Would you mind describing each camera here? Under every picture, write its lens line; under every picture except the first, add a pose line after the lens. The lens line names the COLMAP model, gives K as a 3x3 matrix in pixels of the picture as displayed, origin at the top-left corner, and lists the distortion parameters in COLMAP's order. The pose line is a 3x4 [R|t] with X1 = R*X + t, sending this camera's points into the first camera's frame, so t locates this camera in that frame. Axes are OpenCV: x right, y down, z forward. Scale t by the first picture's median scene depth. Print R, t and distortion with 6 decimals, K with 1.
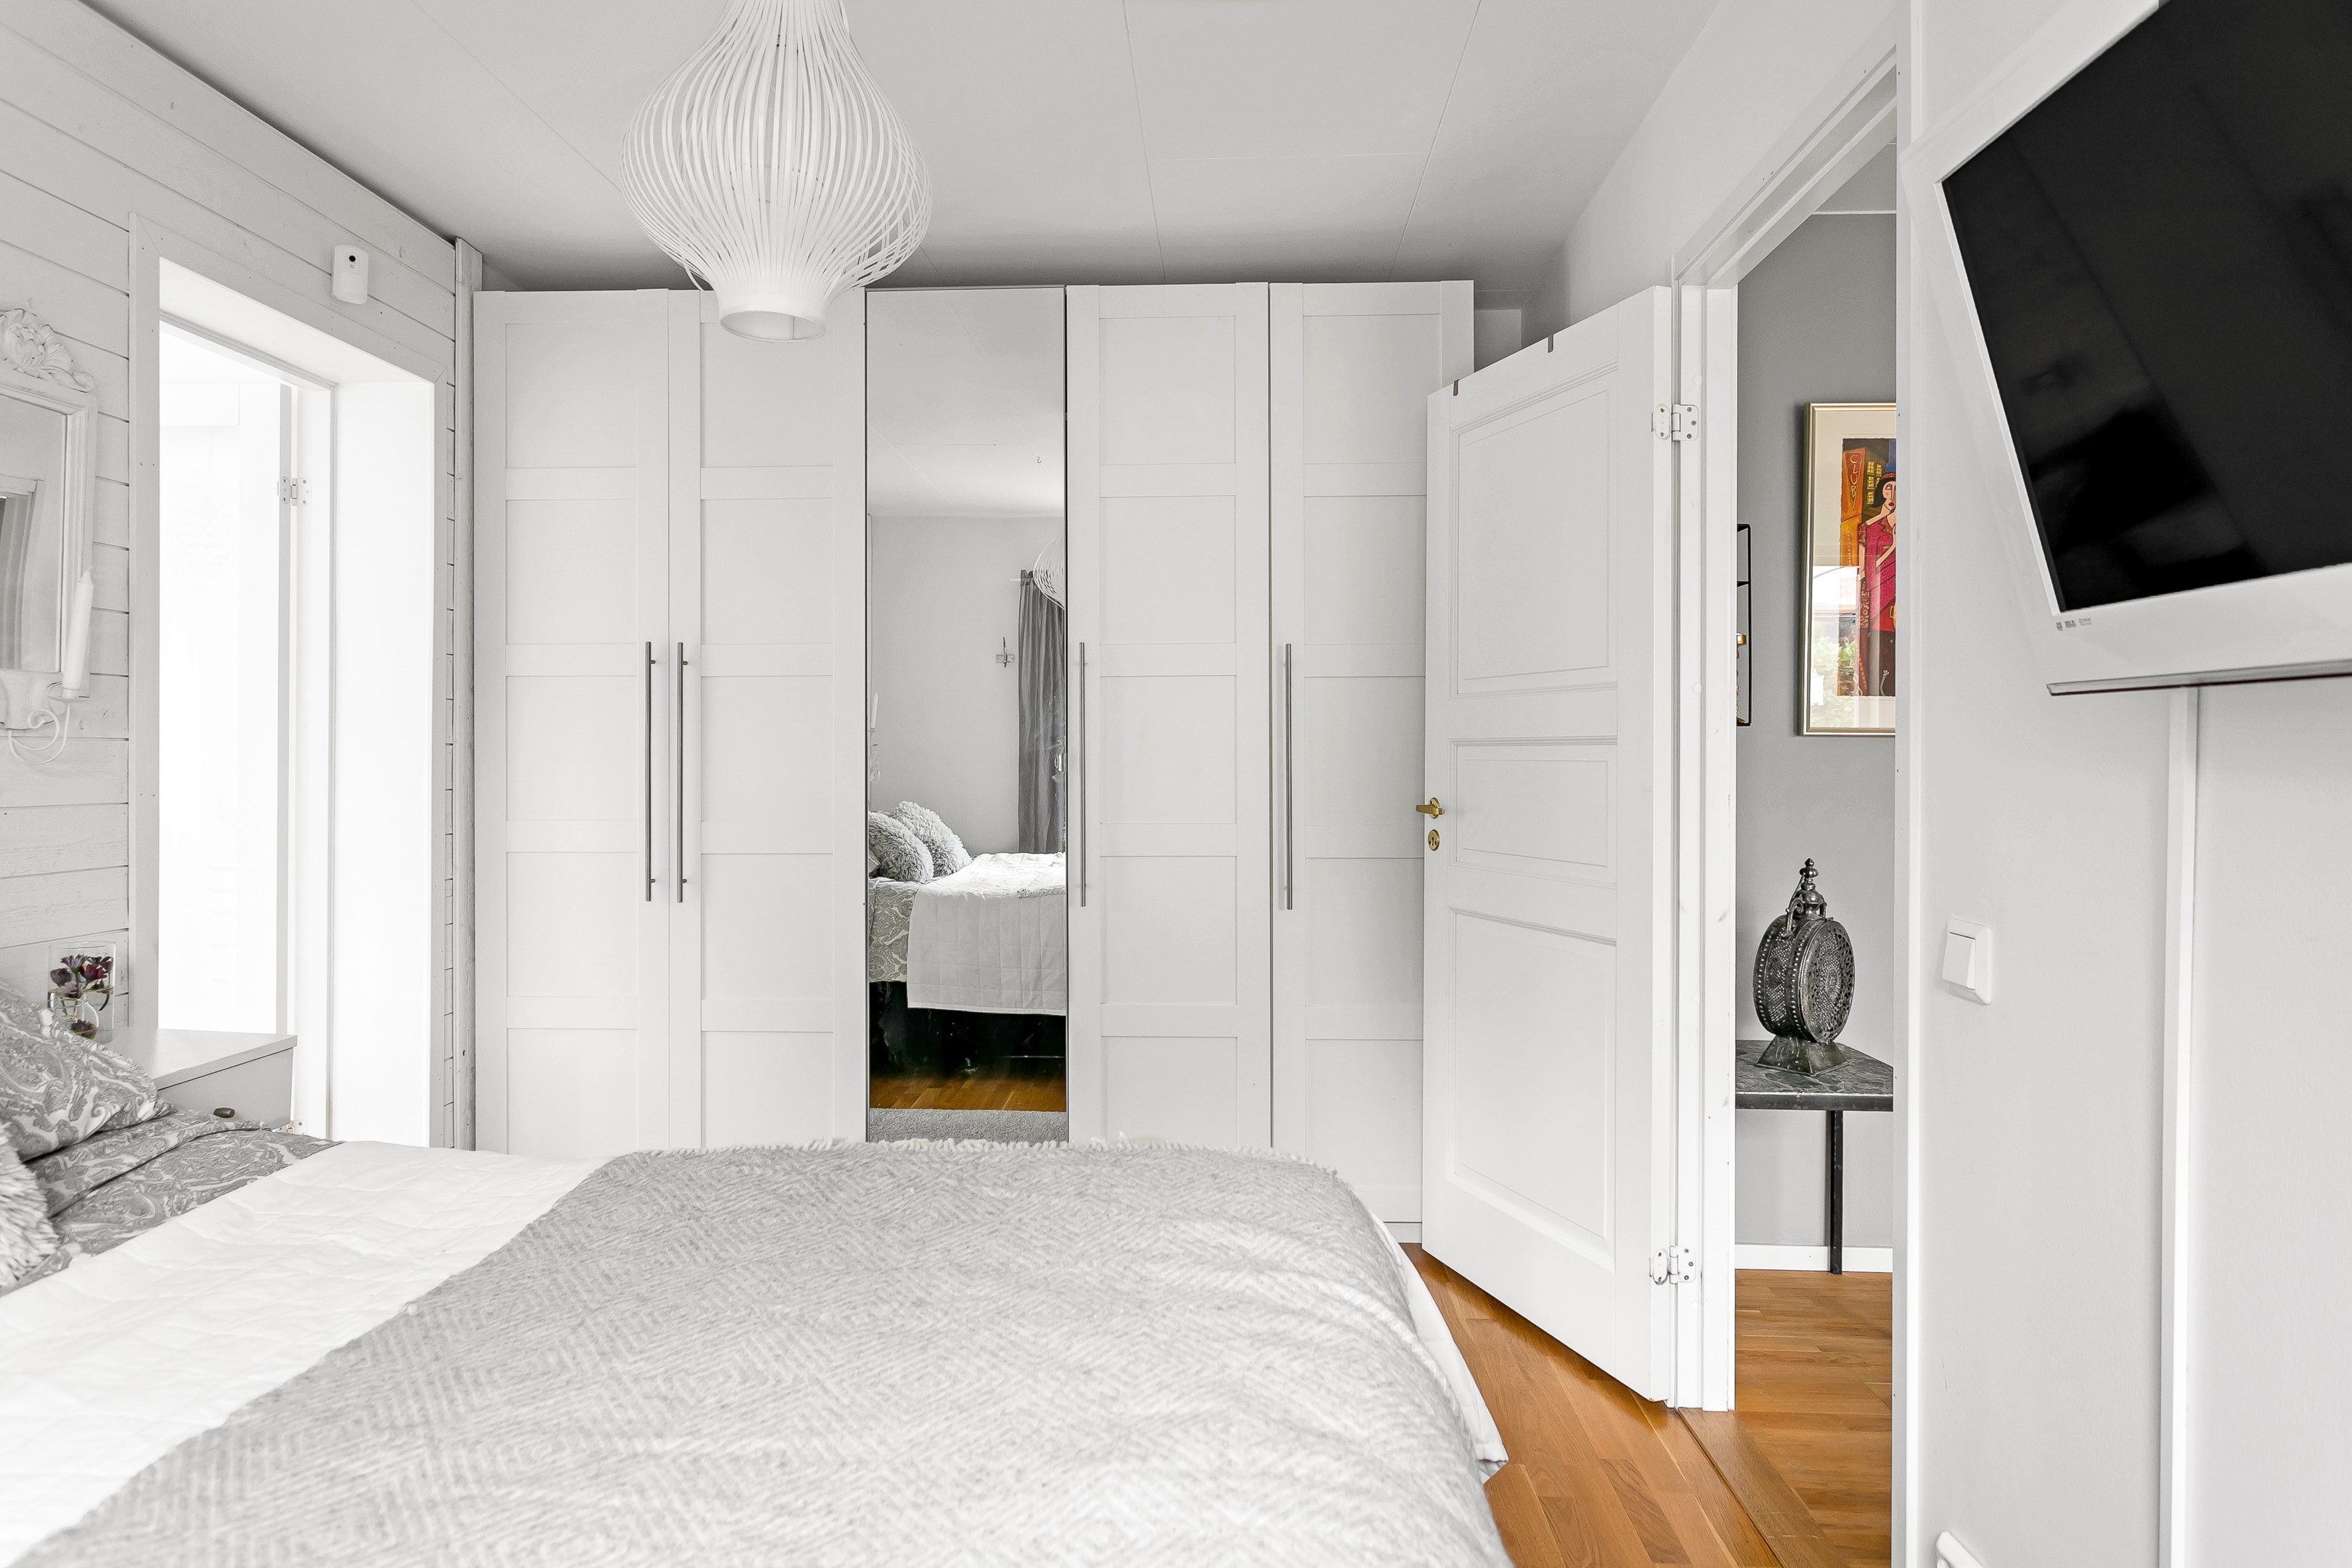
lens RADIAL K [[1404.1, 0, 1169.8], [0, 1404.1, 754.8], [0, 0, 1]] dist [0.000847, 0.002033]
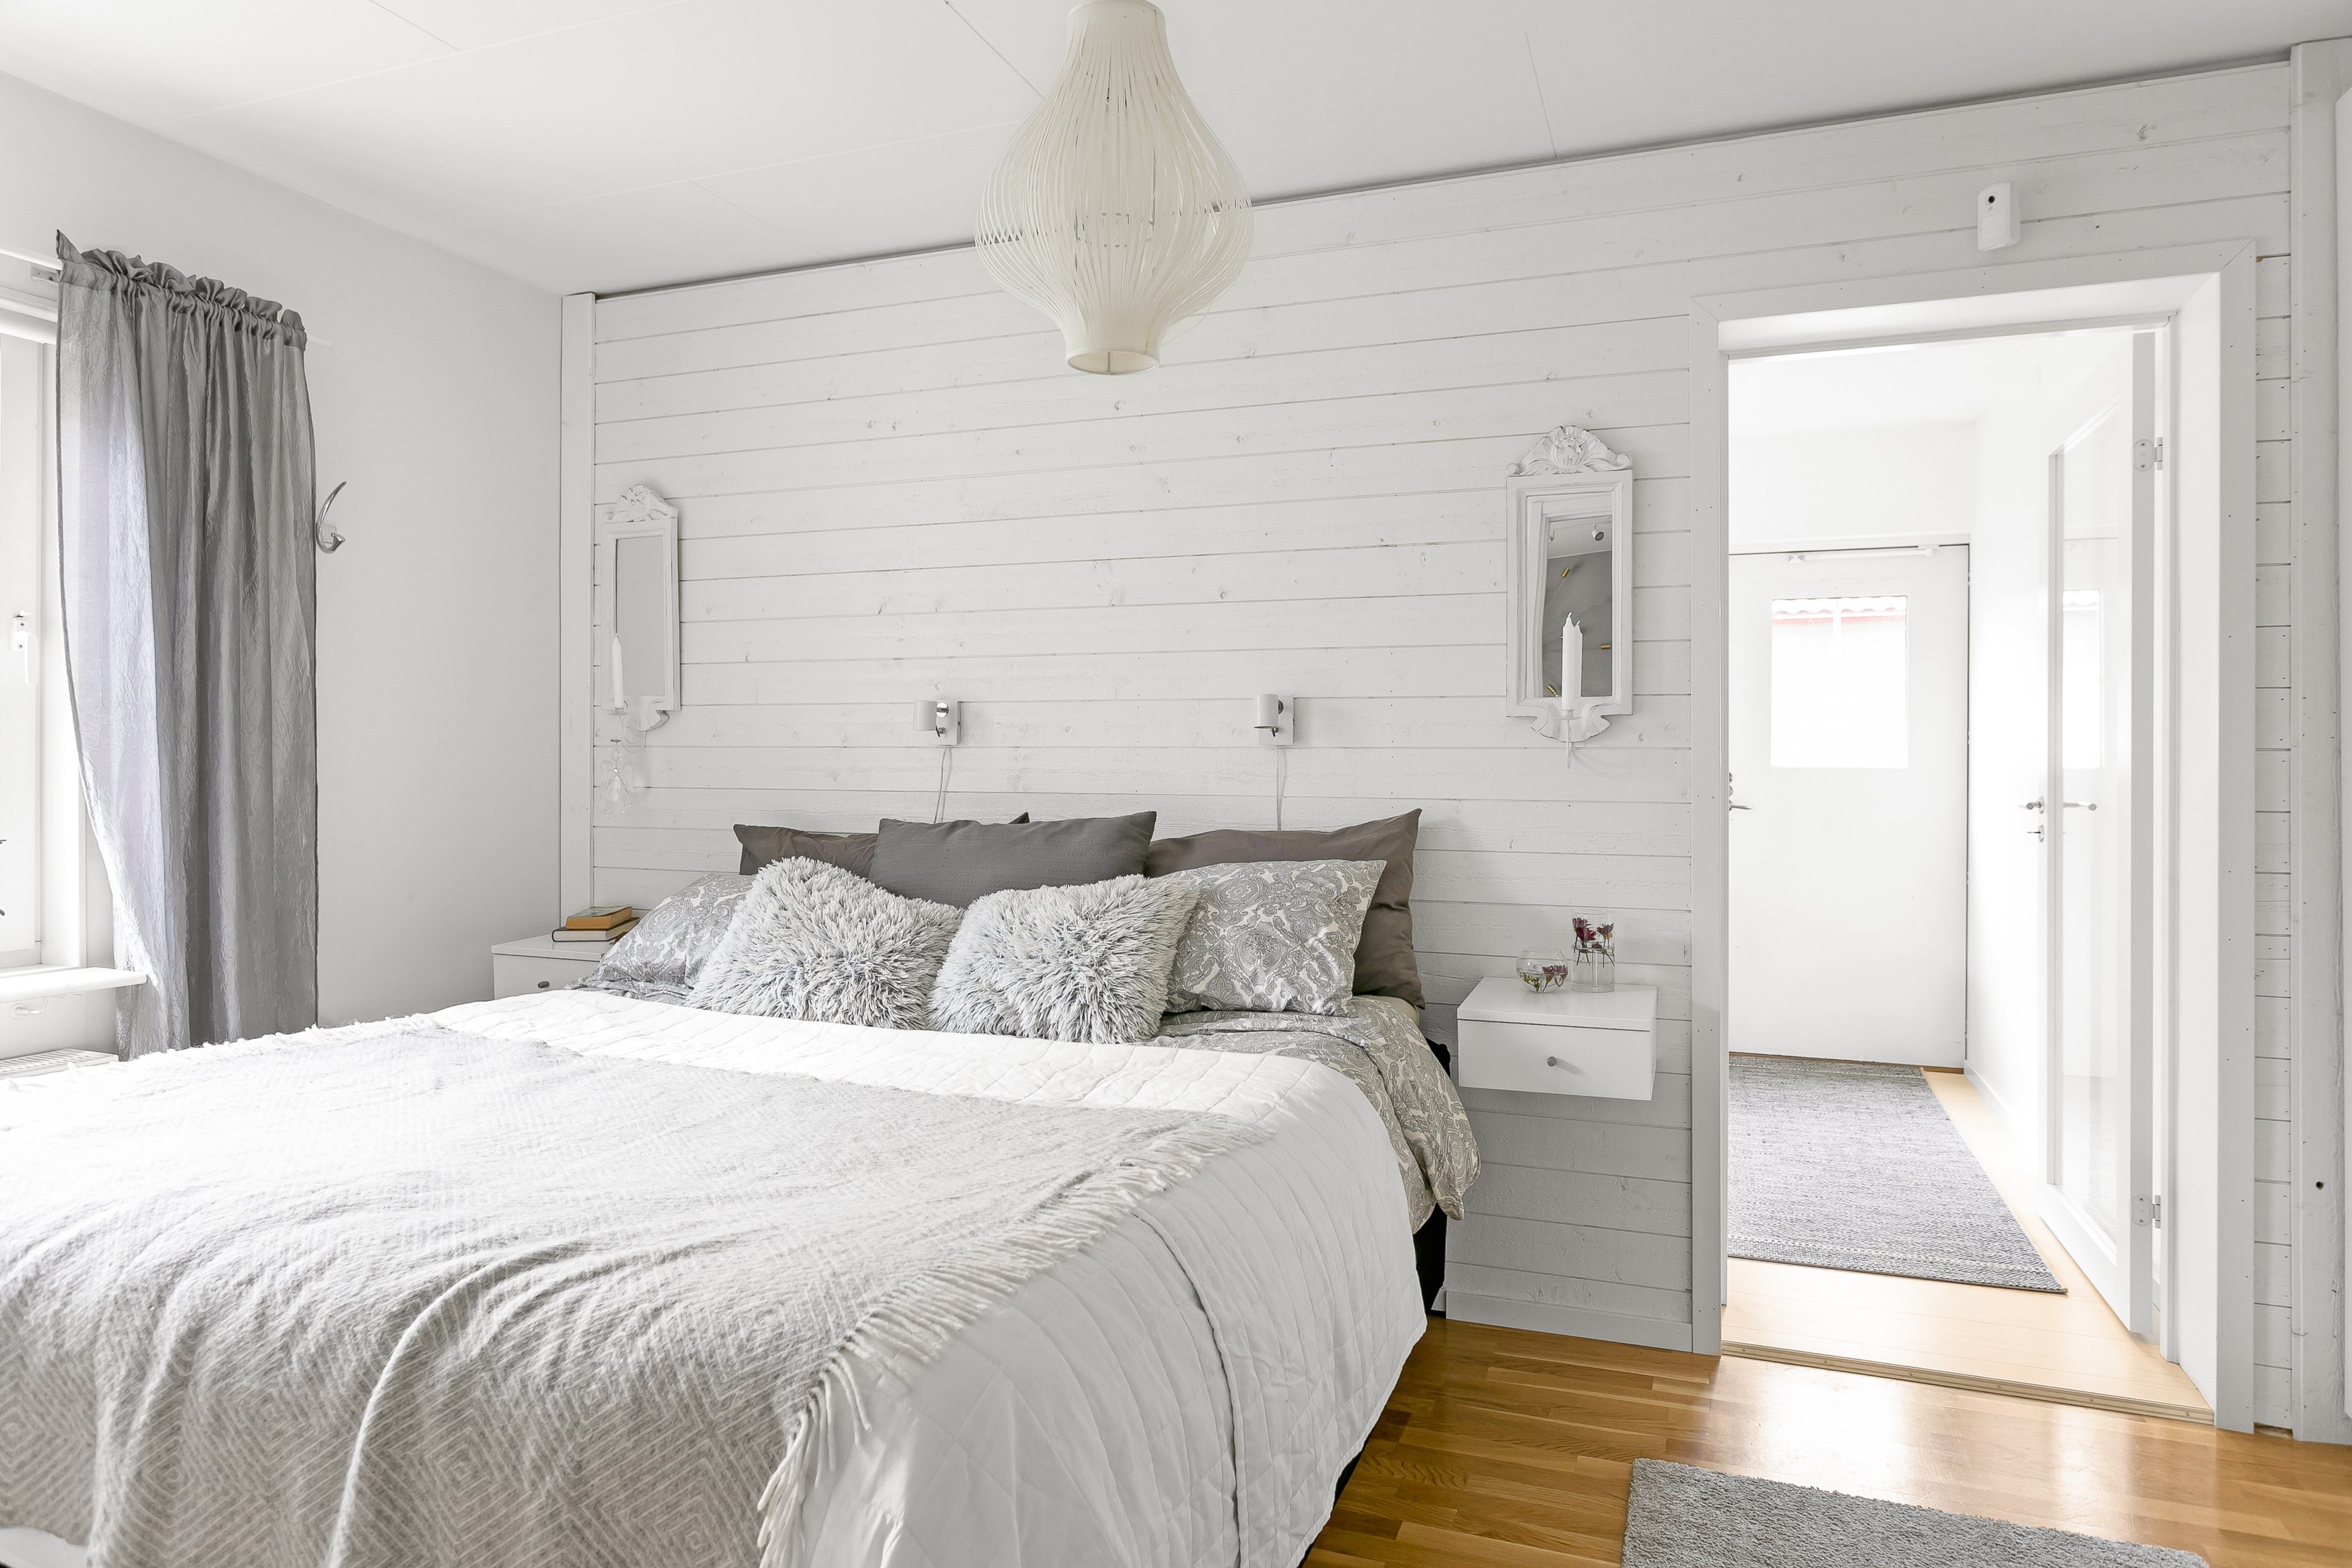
lens RADIAL K [[1404.1, 0, 1169.8], [0, 1404.1, 754.8], [0, 0, 1]] dist [0.000847, 0.002033]
pose [[-0.320469, -0.002421, -0.947256, 0.415677], [-0.005408, 0.999985, -0.000726, -0.001963], [0.947244, 0.004890, -0.320477, 0.796434]]
